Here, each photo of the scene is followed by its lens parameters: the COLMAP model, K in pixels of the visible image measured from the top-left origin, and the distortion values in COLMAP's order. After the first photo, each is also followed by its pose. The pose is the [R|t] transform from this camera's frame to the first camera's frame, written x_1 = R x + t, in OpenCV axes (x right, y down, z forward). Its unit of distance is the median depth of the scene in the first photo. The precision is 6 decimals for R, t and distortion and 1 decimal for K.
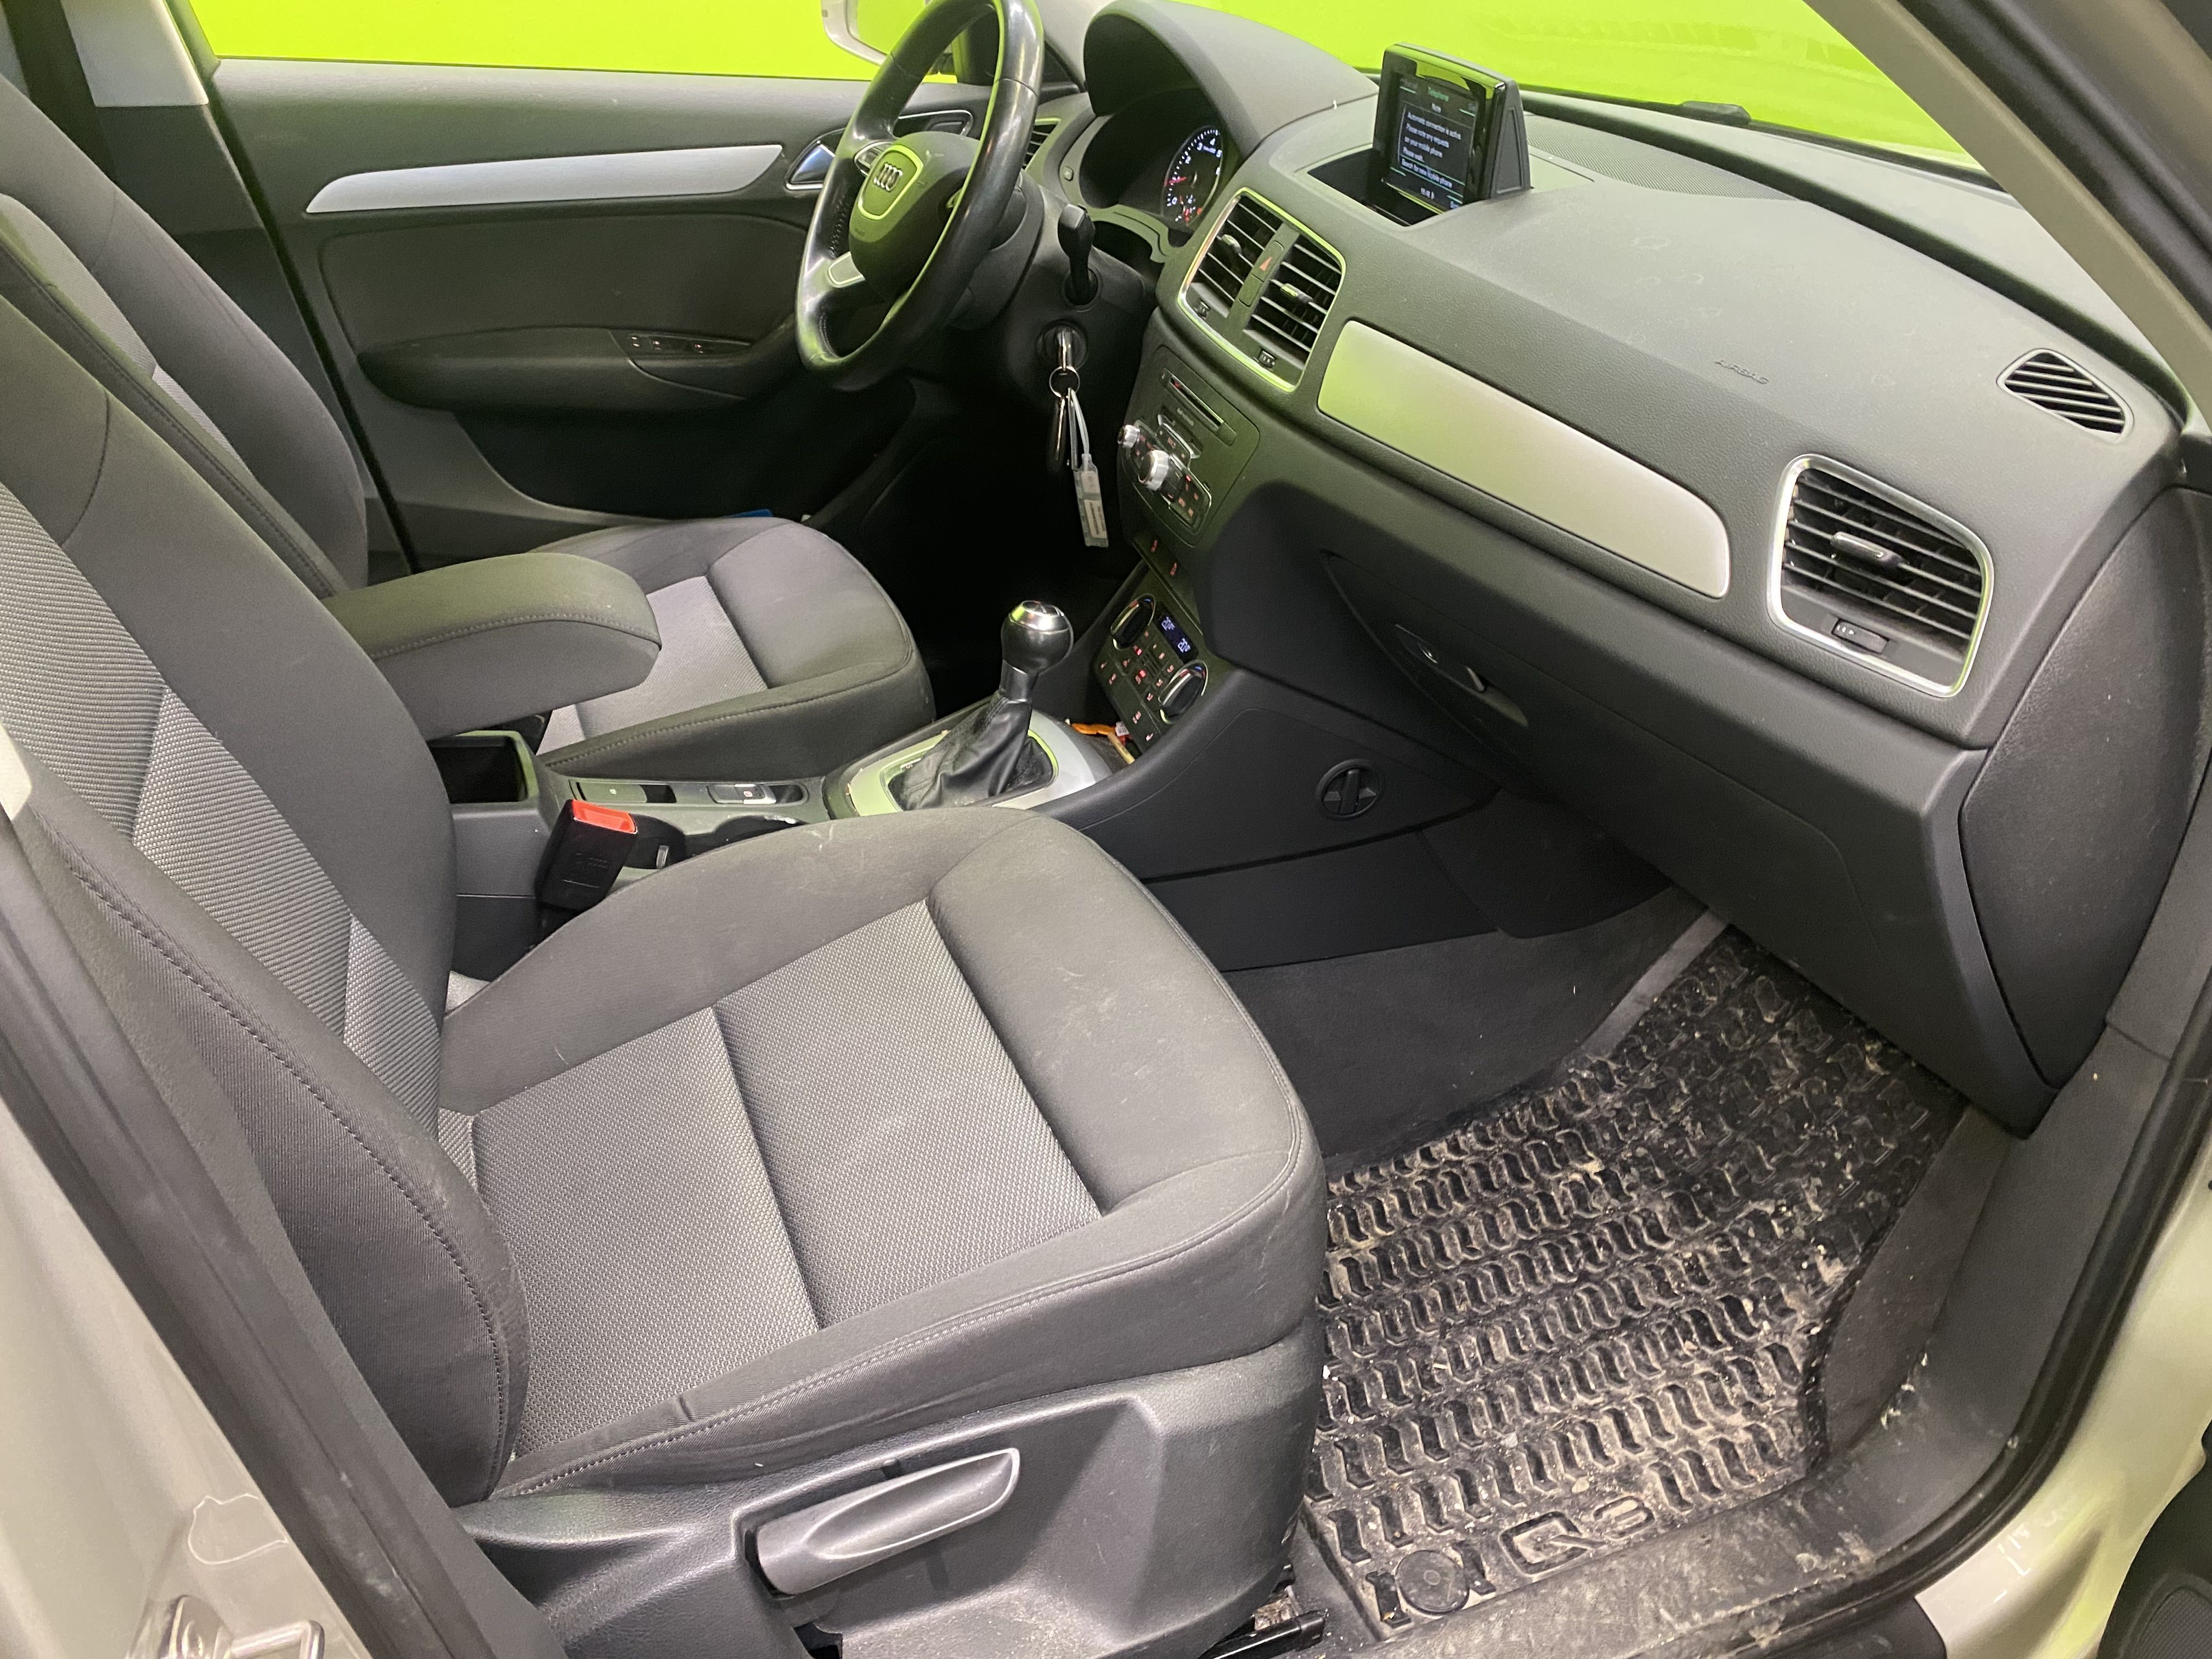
lens RADIAL K [[1710.6, 0, 1107.4], [0, 1710.6, 837.1], [0, 0, 1]] dist [0.010707, -0.003239]
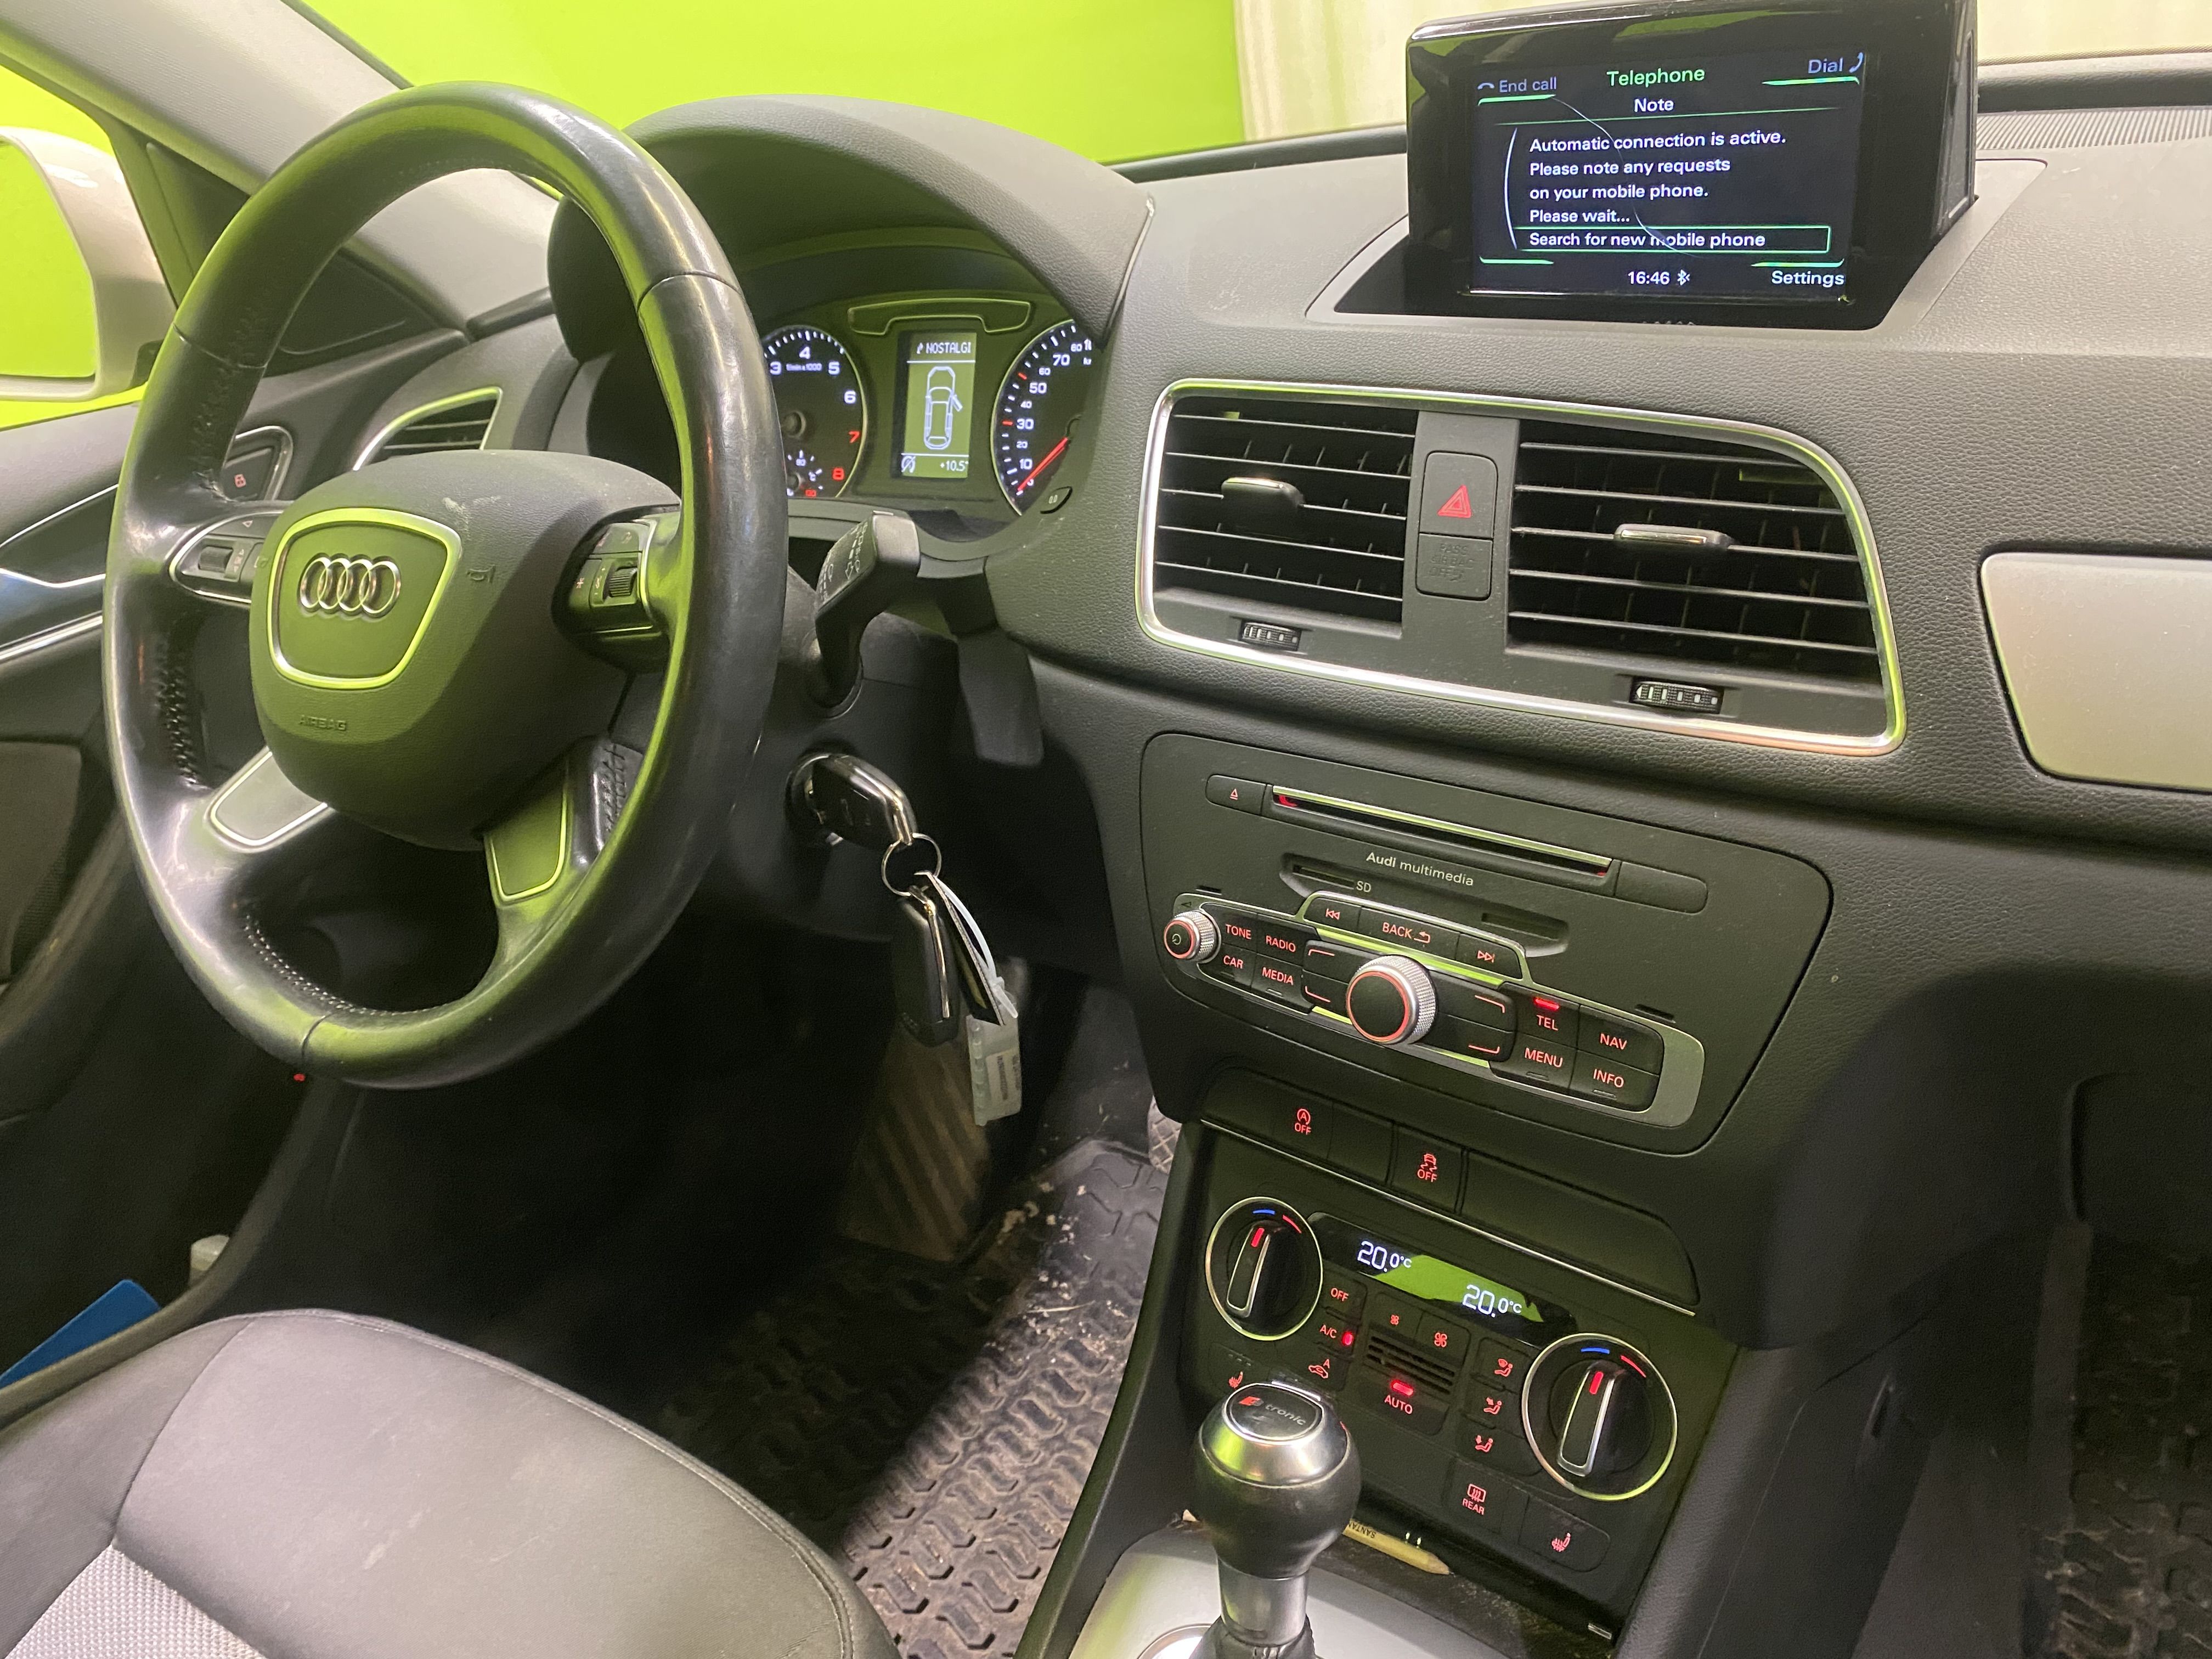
lens RADIAL K [[1710.6, 0, 1101.3], [0, 1710.6, 816.8], [0, 0, 1]] dist [0.010707, -0.003239]
pose [[0.816579, -0.365008, 0.447177, -0.207613], [0.413978, 0.910194, -0.013011, -0.278478], [-0.402269, 0.195746, 0.894351, 0.619892]]
